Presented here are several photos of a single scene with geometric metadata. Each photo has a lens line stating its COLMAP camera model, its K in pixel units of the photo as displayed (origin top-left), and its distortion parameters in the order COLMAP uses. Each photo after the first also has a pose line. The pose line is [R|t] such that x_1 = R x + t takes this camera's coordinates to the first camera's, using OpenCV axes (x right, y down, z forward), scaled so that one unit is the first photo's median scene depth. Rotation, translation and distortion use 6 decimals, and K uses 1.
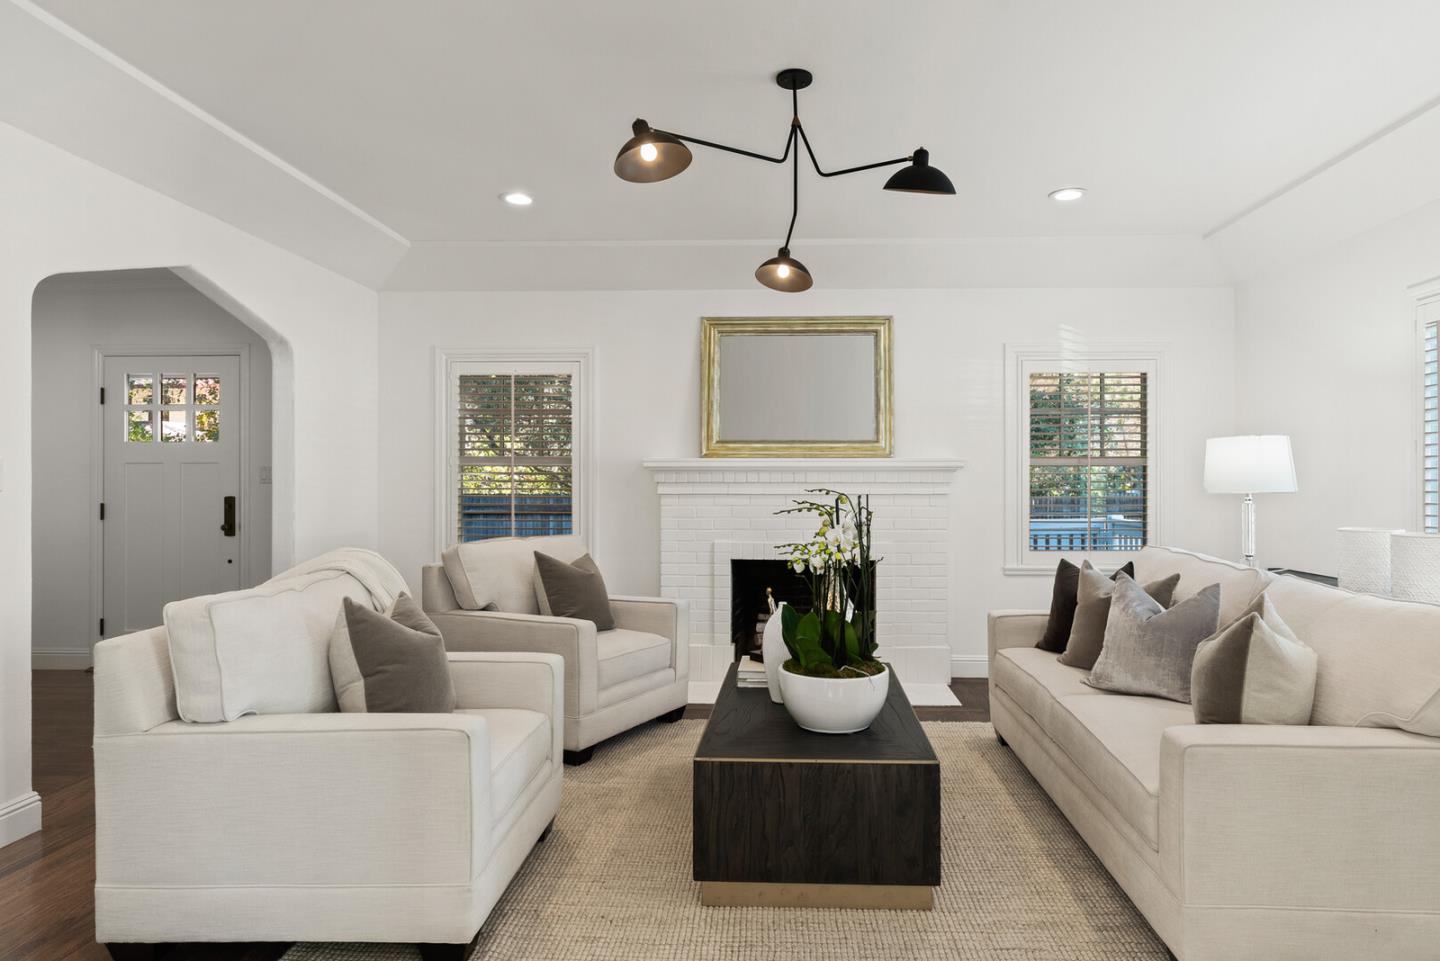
lens RADIAL K [[853.7, 0, 720.0], [0, 853.7, 480.5], [0, 0, 1]] dist [-0.000341, 0.000289]
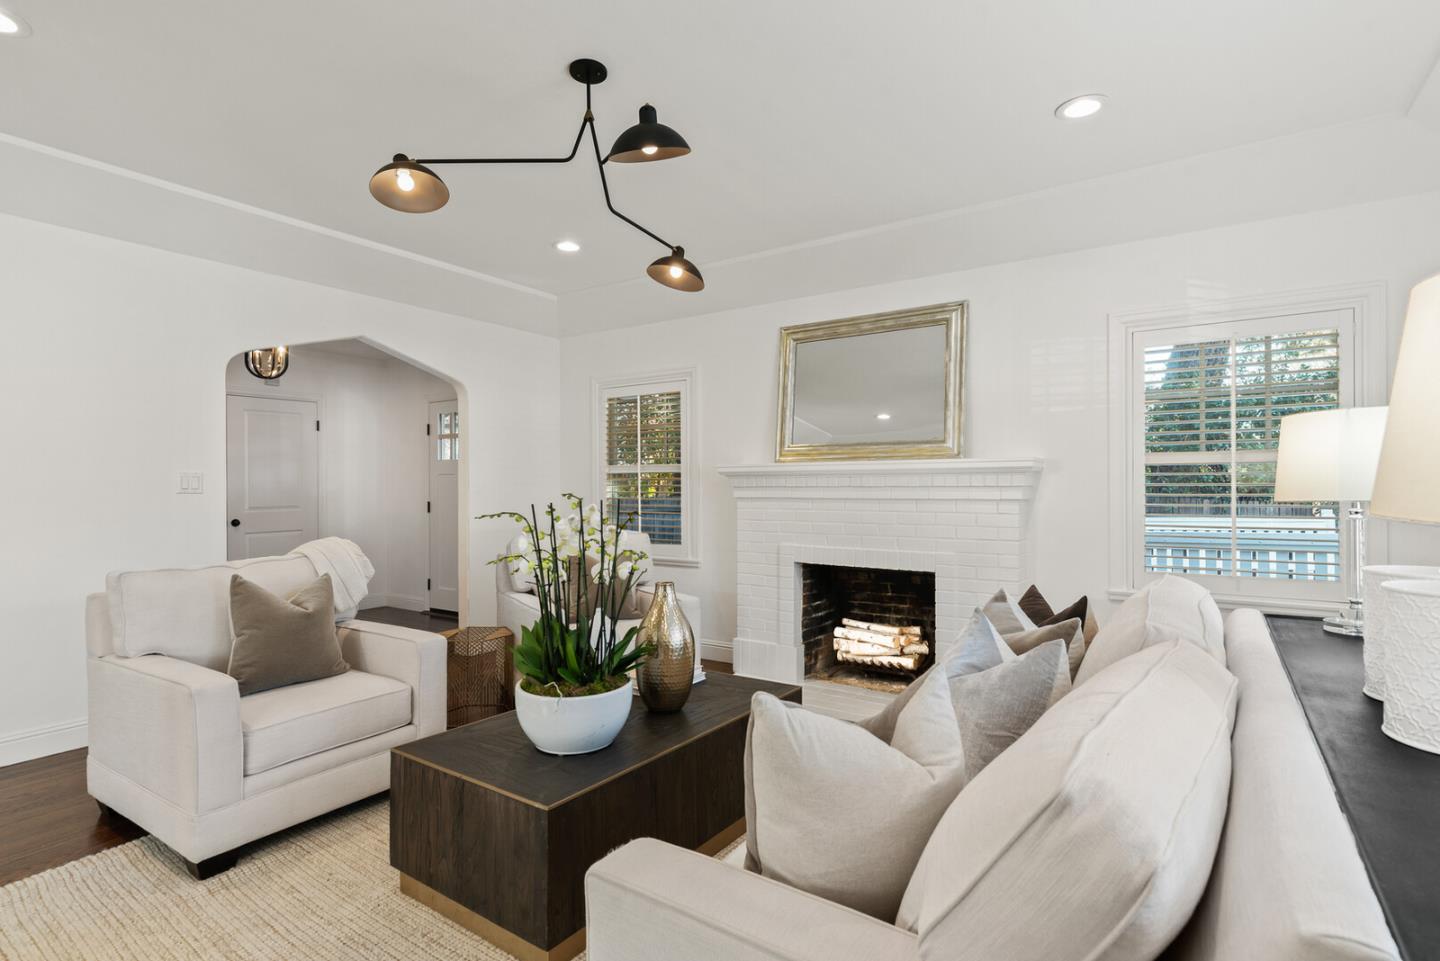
lens RADIAL K [[708.9, 0, 715.5], [0, 708.9, 483.4], [0, 0, 1]] dist [0.001314, -0.000018]
pose [[0.843793, -0.004456, -0.536650, 0.382681], [0.002598, 0.999988, -0.004219, 0.001878], [0.536662, 0.002166, 0.843794, 0.235147]]
